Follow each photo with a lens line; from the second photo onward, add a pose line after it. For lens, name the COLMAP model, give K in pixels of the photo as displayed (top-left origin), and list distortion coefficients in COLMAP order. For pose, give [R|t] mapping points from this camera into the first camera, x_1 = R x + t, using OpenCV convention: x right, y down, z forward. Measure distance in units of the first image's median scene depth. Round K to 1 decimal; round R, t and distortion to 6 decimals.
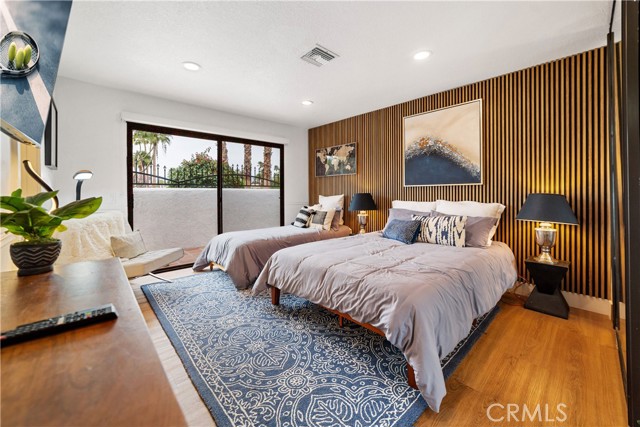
lens RADIAL K [[244.6, 0, 306.9], [0, 244.6, 193.3], [0, 0, 1]] dist [-0.016355, 0.001647]
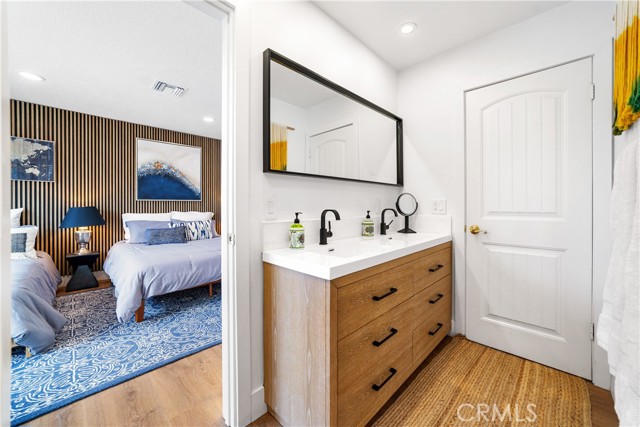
lens RADIAL K [[244.6, 0, 319.6], [0, 244.6, 207.3], [0, 0, 1]] dist [-0.016355, 0.001647]
pose [[-0.032118, -0.004162, 0.999475, -0.835146], [0.002980, 0.999986, 0.004260, 0.001586], [-0.999480, 0.003116, -0.032106, 0.242133]]
